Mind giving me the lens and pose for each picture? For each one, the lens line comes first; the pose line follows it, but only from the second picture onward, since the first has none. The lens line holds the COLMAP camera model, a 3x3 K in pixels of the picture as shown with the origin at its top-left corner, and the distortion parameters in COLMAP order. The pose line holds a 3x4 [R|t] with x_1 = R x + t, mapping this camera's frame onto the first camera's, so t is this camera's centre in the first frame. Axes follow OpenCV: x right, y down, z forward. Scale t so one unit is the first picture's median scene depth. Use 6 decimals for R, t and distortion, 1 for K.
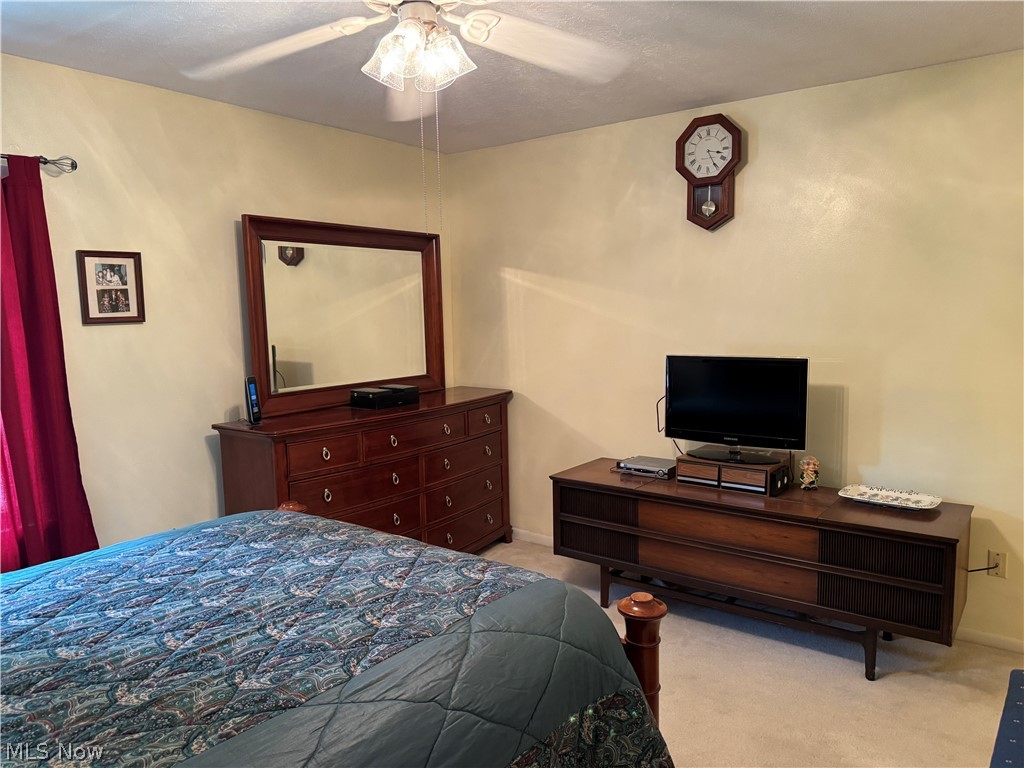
lens RADIAL K [[711.0, 0, 514.6], [0, 711.0, 387.1], [0, 0, 1]] dist [0.020092, -0.017033]
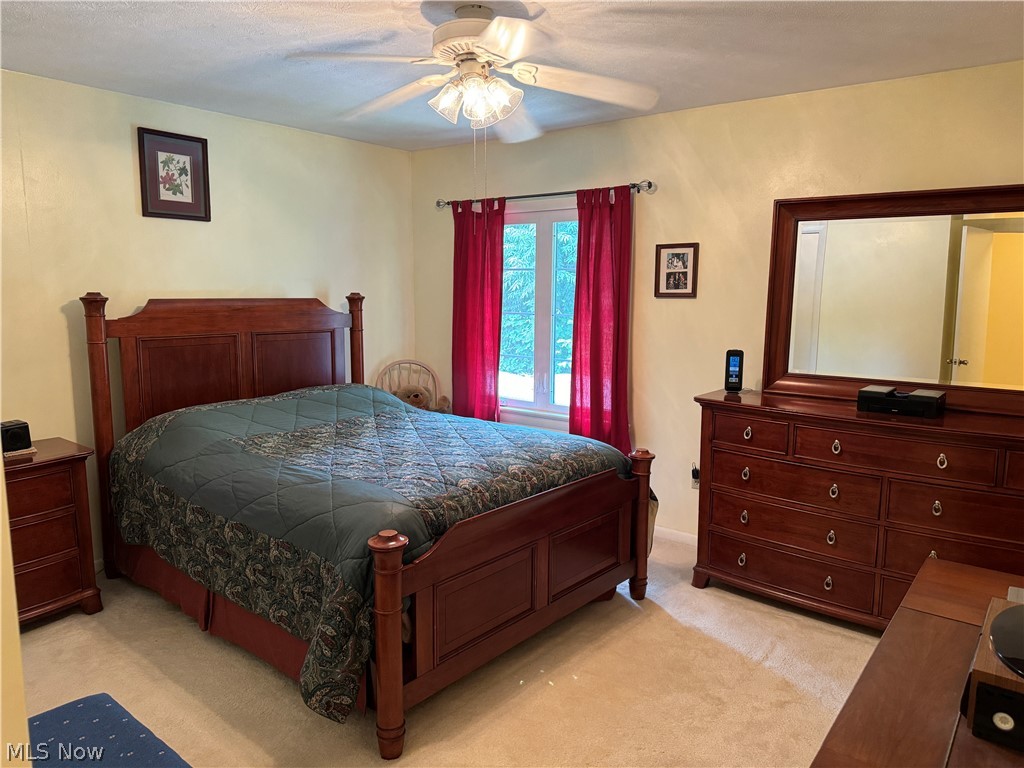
lens RADIAL K [[711.0, 0, 524.2], [0, 711.0, 396.8], [0, 0, 1]] dist [0.020092, -0.017033]
pose [[0.001537, 0.166734, -0.986001, 0.793814], [-0.128647, 0.977842, 0.165154, -0.091508], [0.991689, 0.126592, 0.022952, 0.714181]]
